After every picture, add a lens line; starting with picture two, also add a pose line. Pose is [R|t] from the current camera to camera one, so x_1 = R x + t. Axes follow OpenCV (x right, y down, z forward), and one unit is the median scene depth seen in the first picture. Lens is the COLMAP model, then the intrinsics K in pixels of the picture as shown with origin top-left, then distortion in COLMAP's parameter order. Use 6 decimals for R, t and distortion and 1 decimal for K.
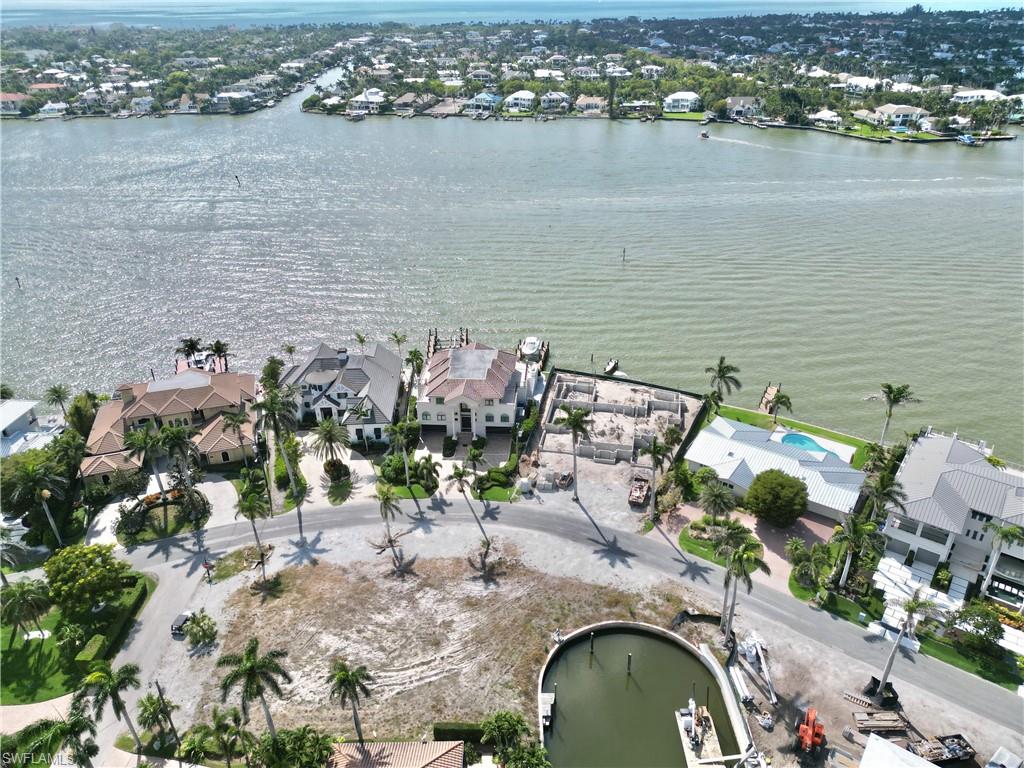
lens RADIAL K [[711.8, 0, 511.5], [0, 711.8, 381.6], [0, 0, 1]] dist [0.067508, -0.054616]
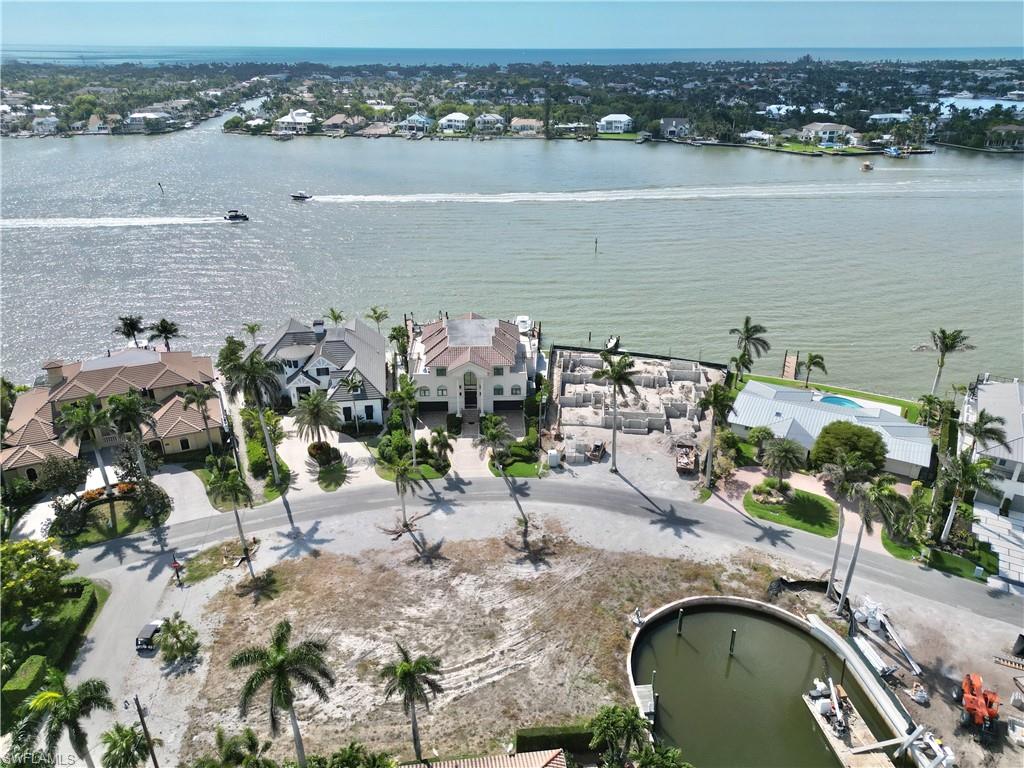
lens RADIAL K [[711.8, 0, 512.1], [0, 711.8, 383.7], [0, 0, 1]] dist [0.067508, -0.054616]
pose [[0.993776, -0.034289, 0.105984, -0.134093], [0.039952, 0.997859, -0.051781, 0.112090], [-0.103981, 0.055693, 0.993019, 0.171148]]
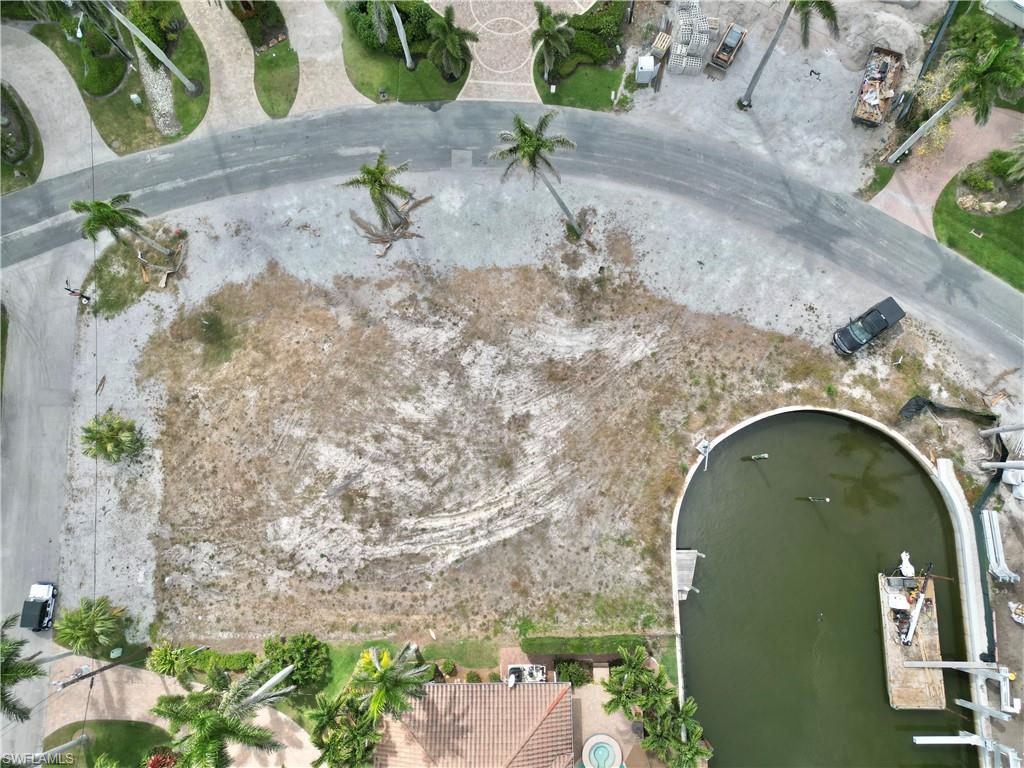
lens RADIAL K [[711.8, 0, 513.4], [0, 711.8, 382.8], [0, 0, 1]] dist [0.067508, -0.054616]
pose [[0.999967, -0.007637, -0.002712, -0.083700], [0.006727, 0.595490, 0.803335, -0.145830], [-0.004520, -0.803327, 0.595522, 0.598178]]
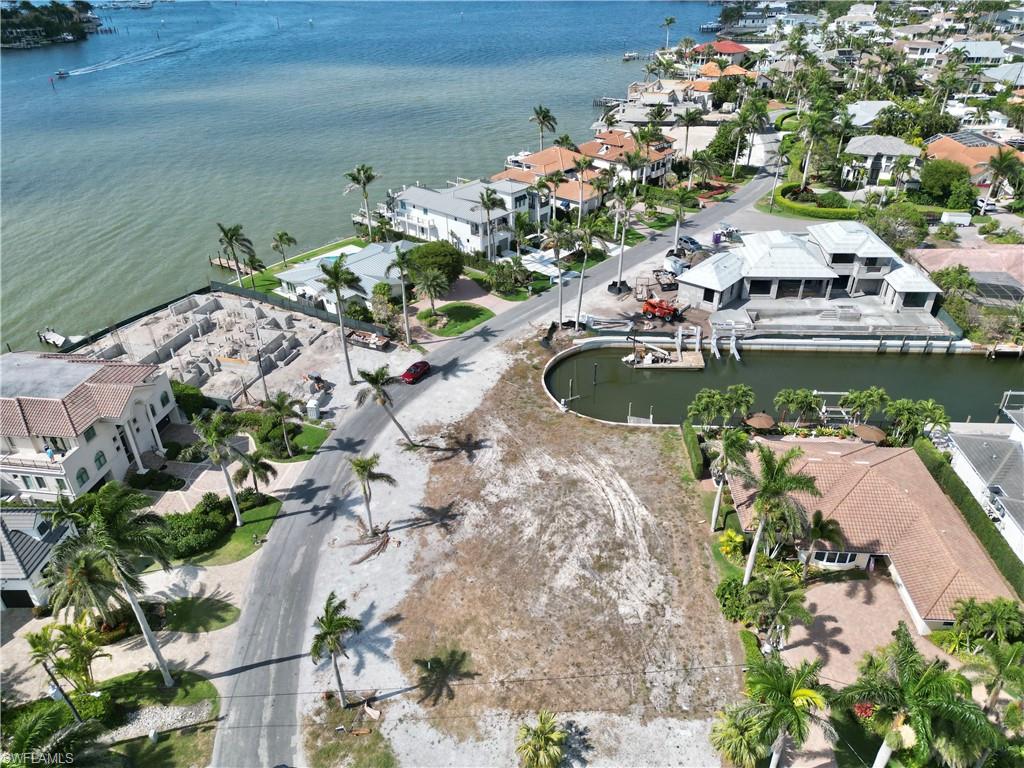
lens RADIAL K [[711.8, 0, 506.9], [0, 711.8, 381.3], [0, 0, 1]] dist [0.067508, -0.054616]
pose [[0.085553, -0.506764, 0.857829, -0.674332], [0.482167, 0.774508, 0.409454, -0.099048], [-0.871892, 0.378587, 0.310606, 0.658125]]
